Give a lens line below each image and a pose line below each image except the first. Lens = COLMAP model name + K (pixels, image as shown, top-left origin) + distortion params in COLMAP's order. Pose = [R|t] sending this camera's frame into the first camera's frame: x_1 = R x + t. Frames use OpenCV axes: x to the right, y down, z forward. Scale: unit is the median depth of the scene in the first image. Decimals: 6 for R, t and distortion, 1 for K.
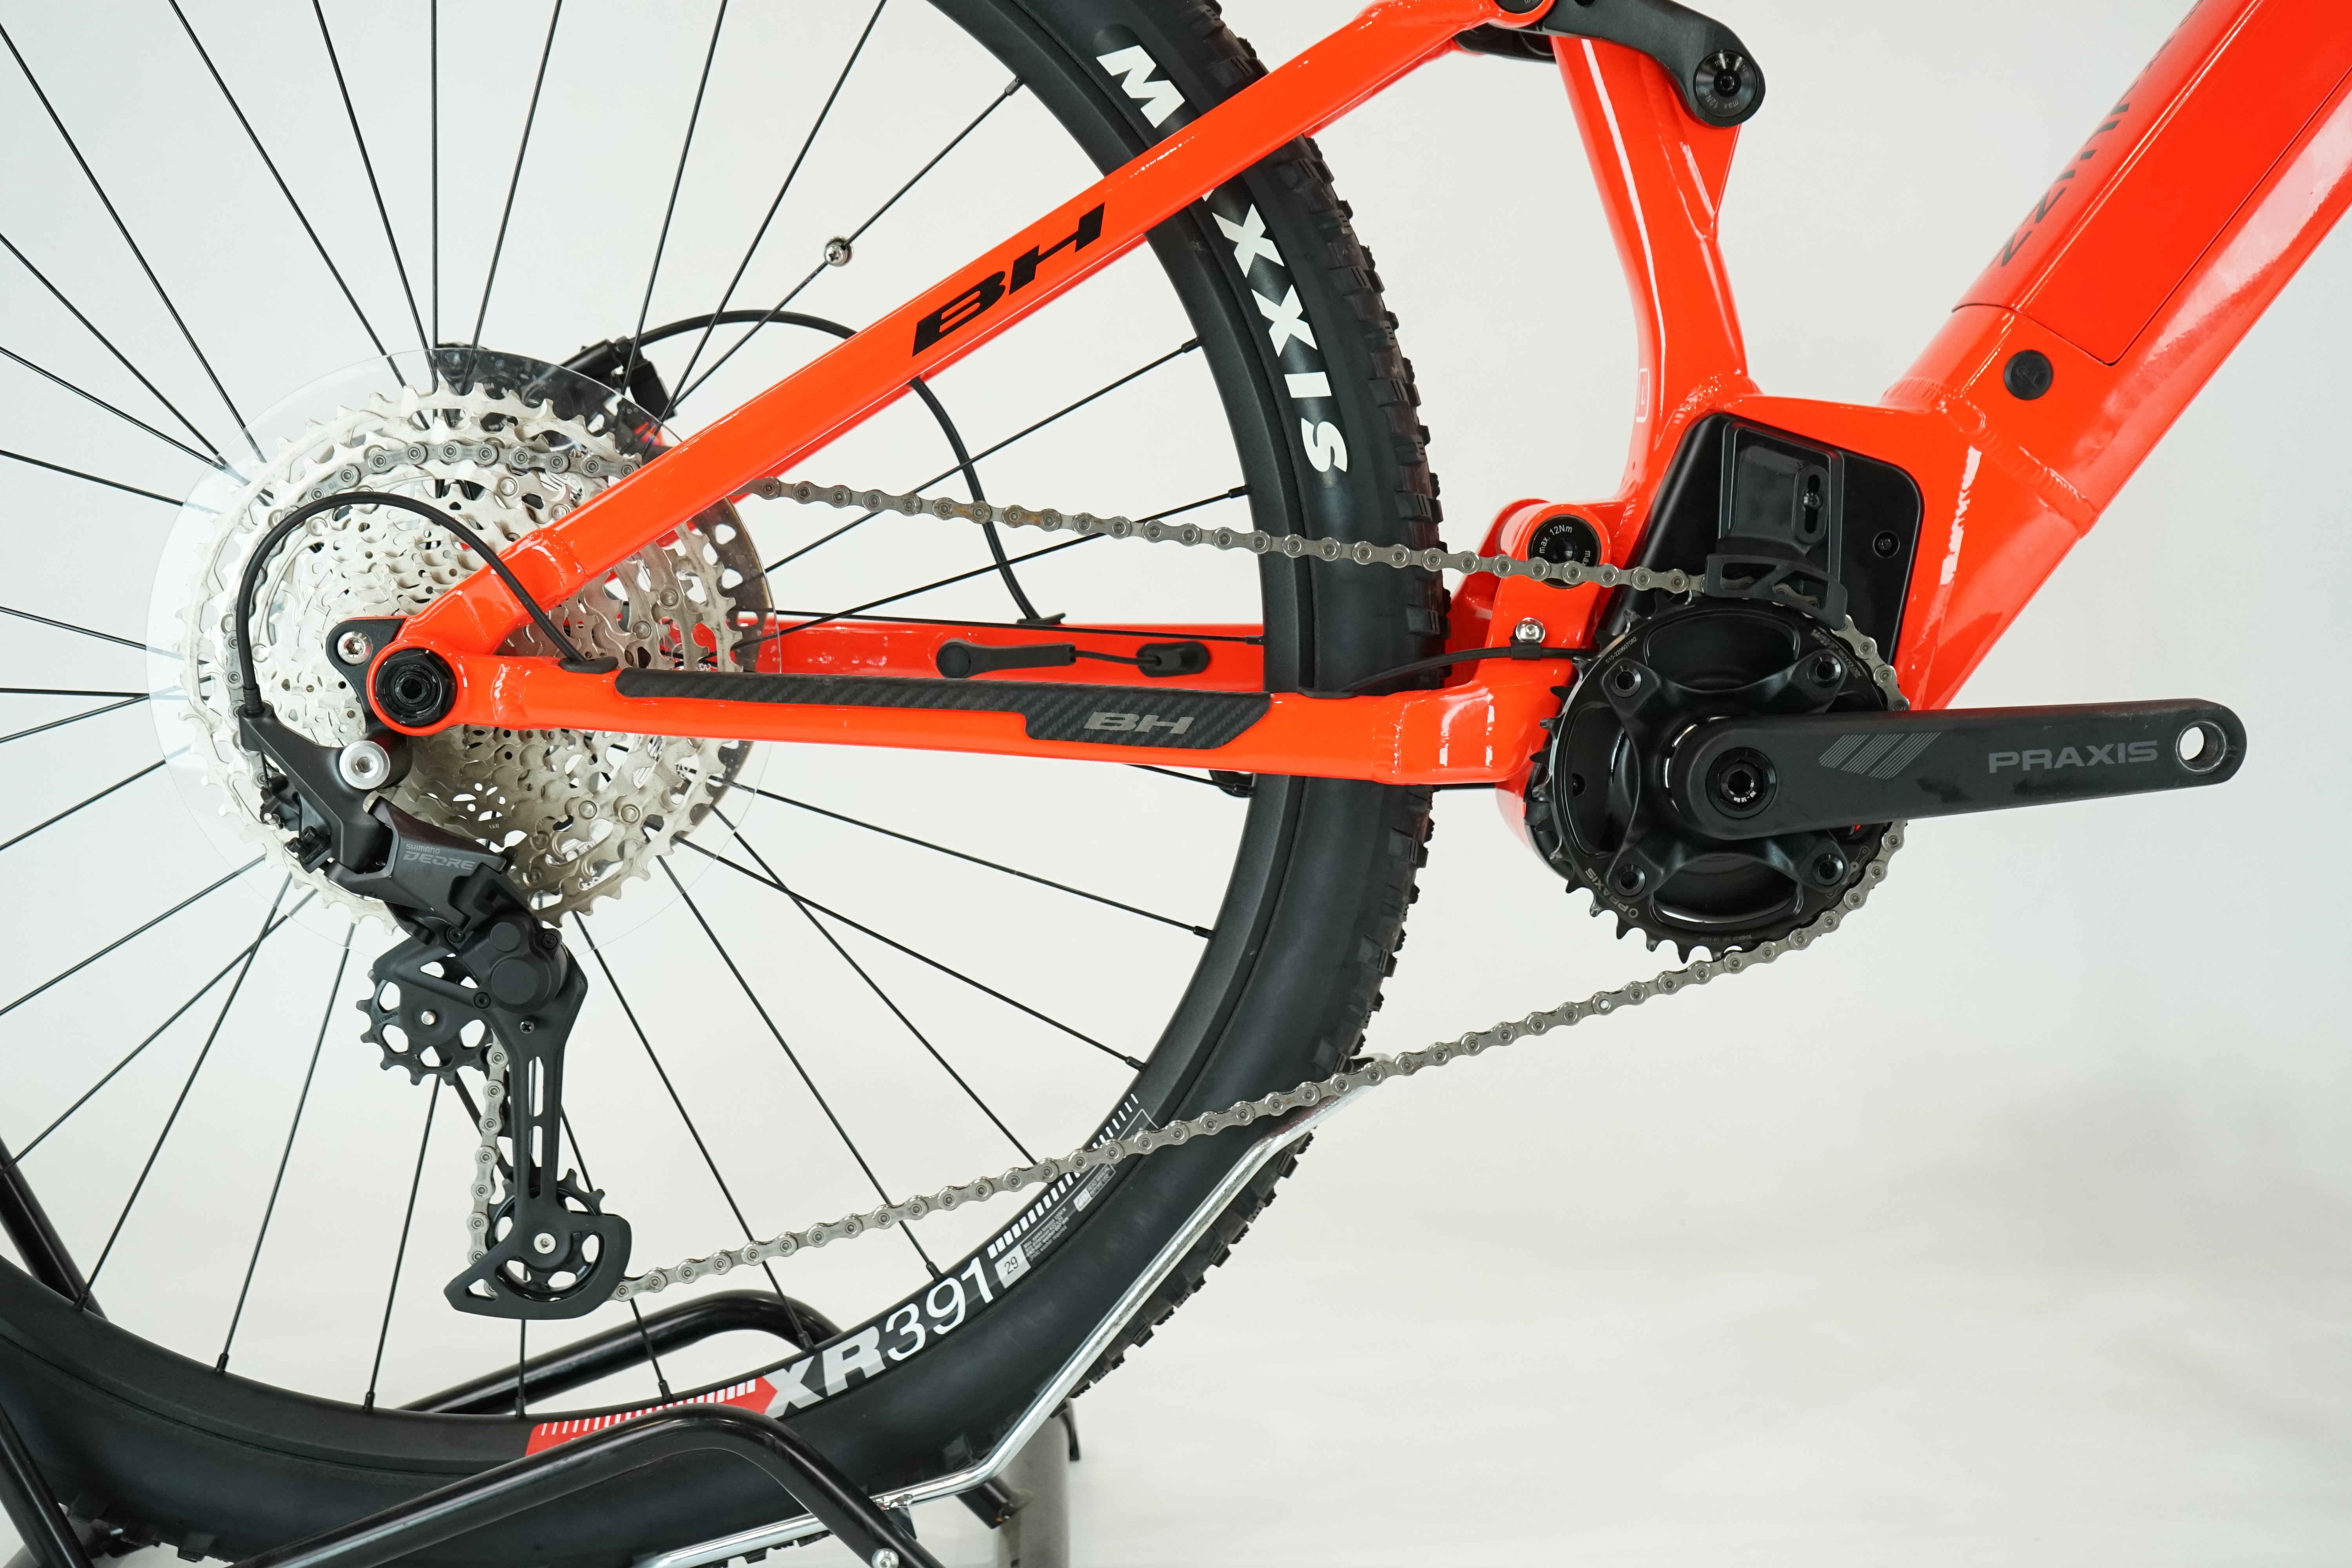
lens RADIAL K [[2641.4, 0, 1184.1], [0, 2641.4, 809.0], [0, 0, 1]] dist [0.096507, 0.000000]
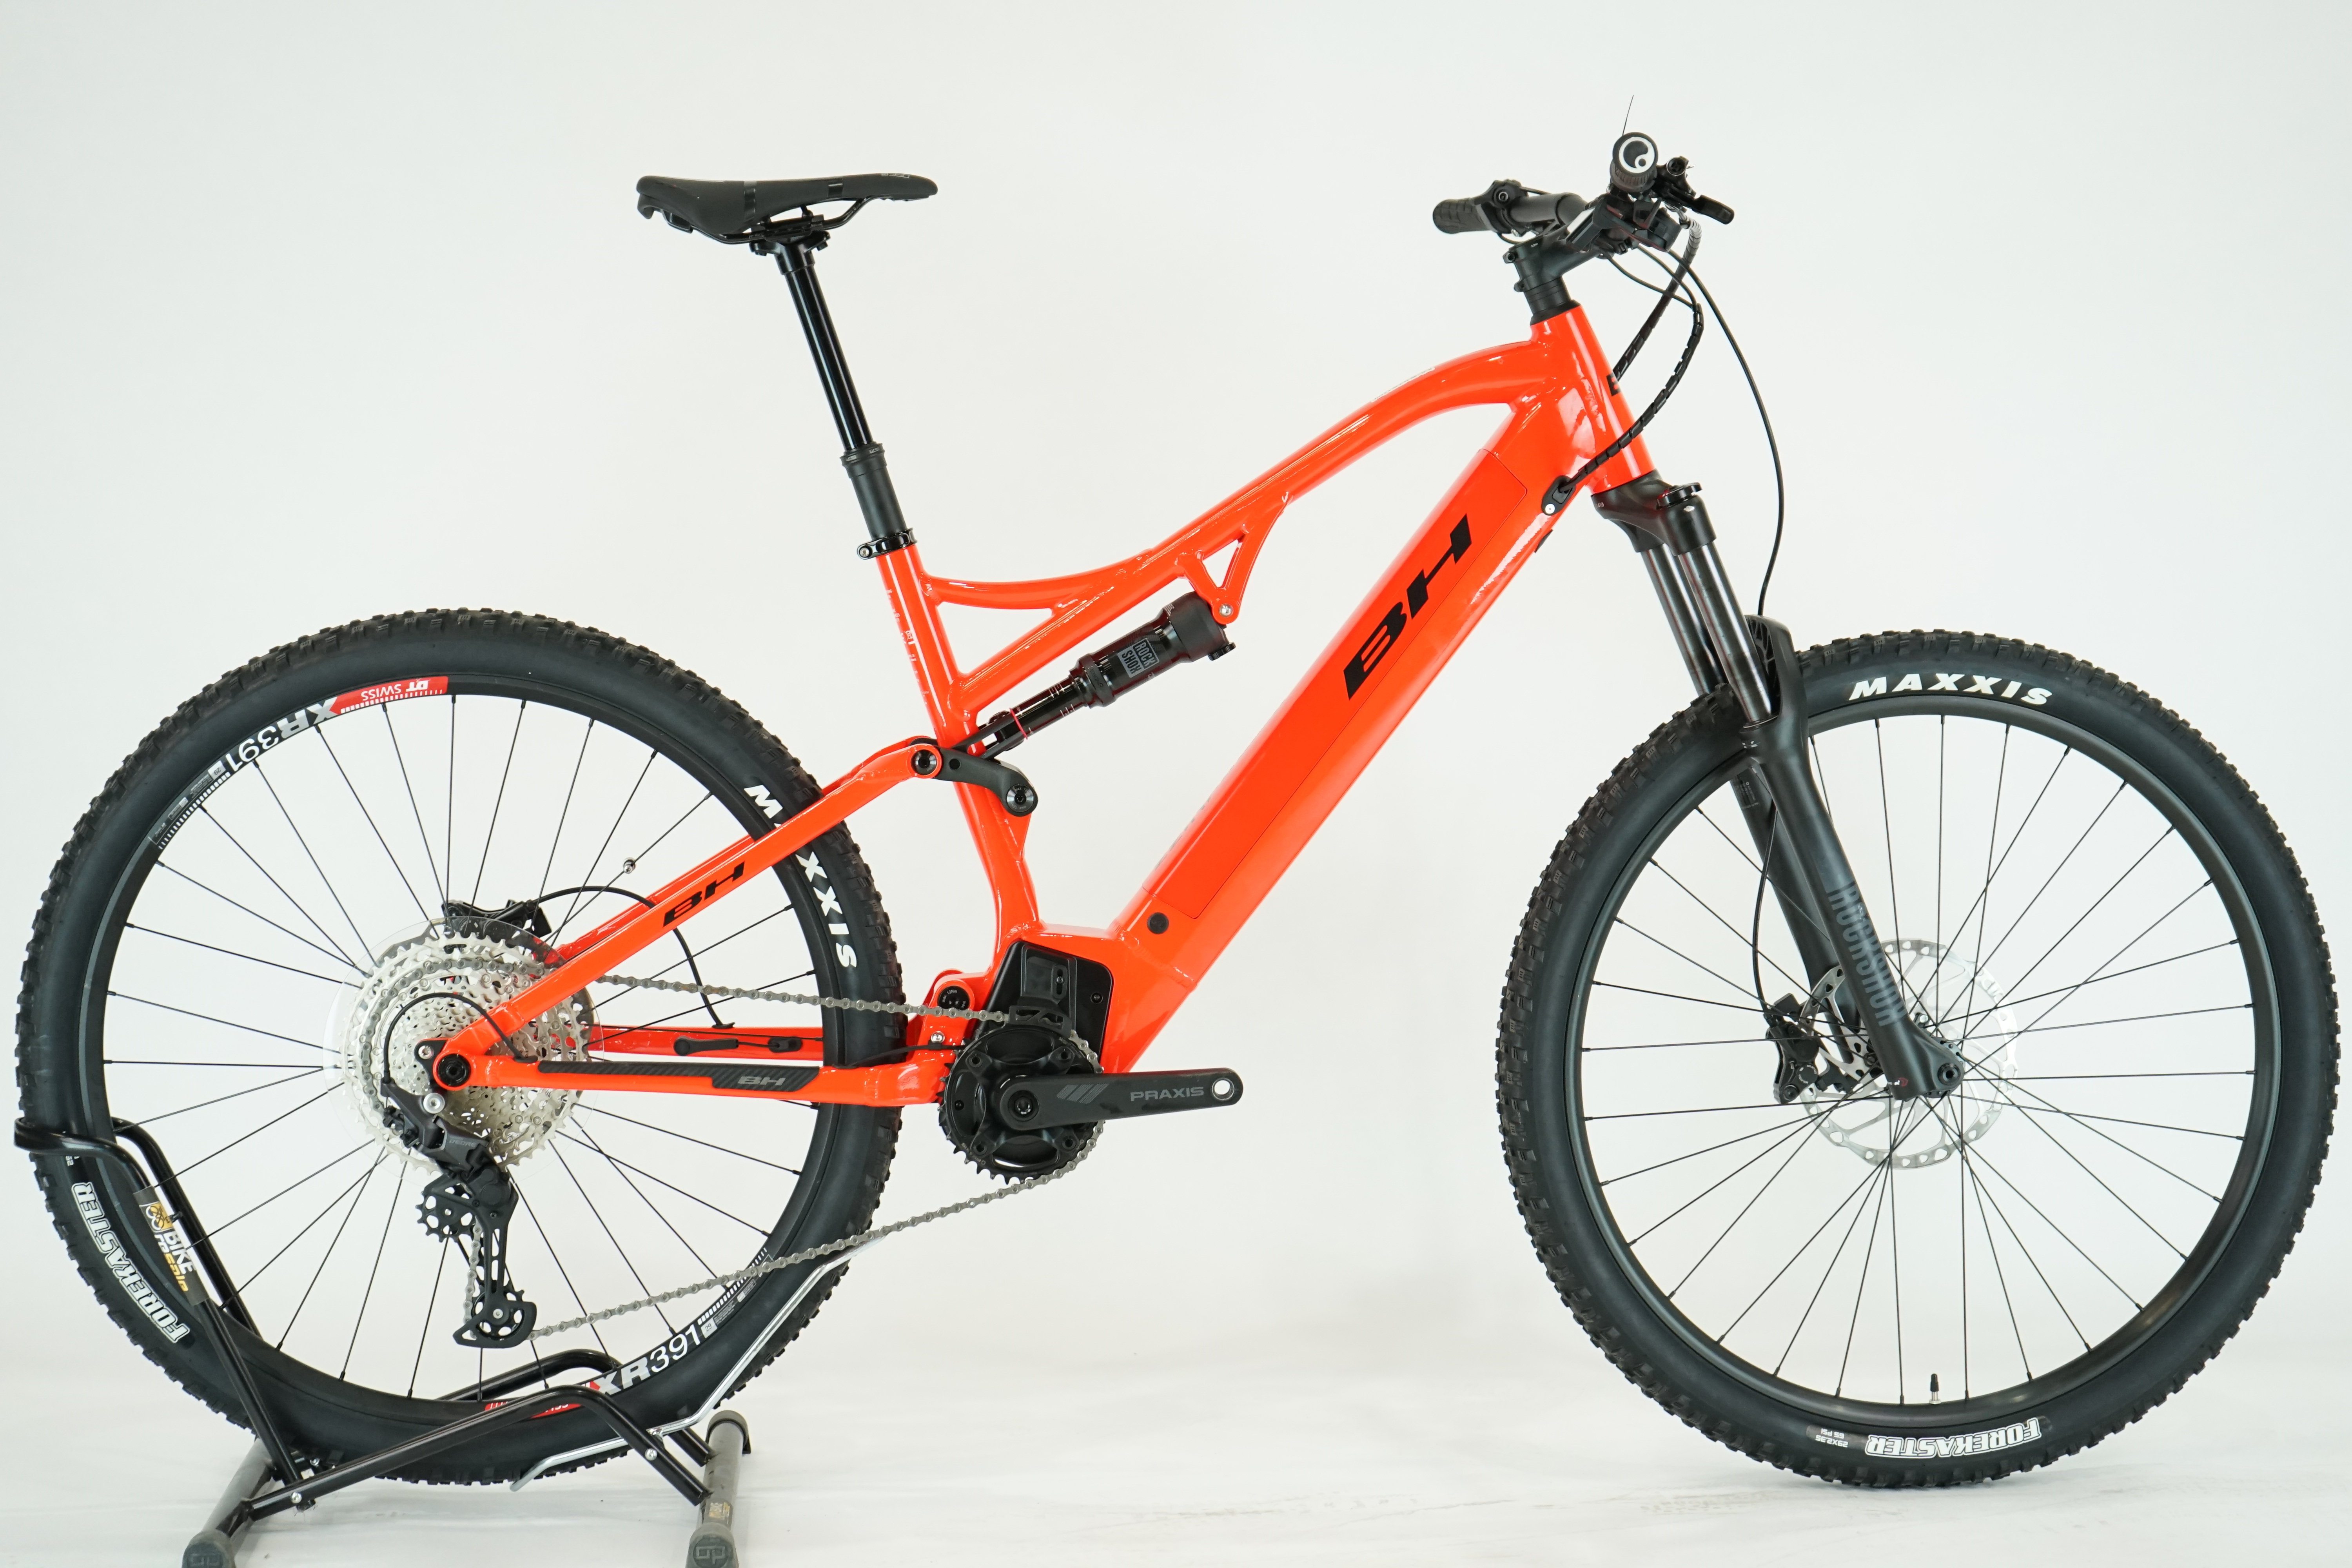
lens RADIAL K [[4384.7, 0, 1220.9], [0, 4384.7, 851.8], [0, 0, 1]] dist [-0.001639, 0.000000]
pose [[0.999620, -0.003545, 0.027328, 0.266578], [0.004500, 0.999379, -0.034947, -0.092626], [-0.027187, 0.035057, 0.999015, -2.704776]]
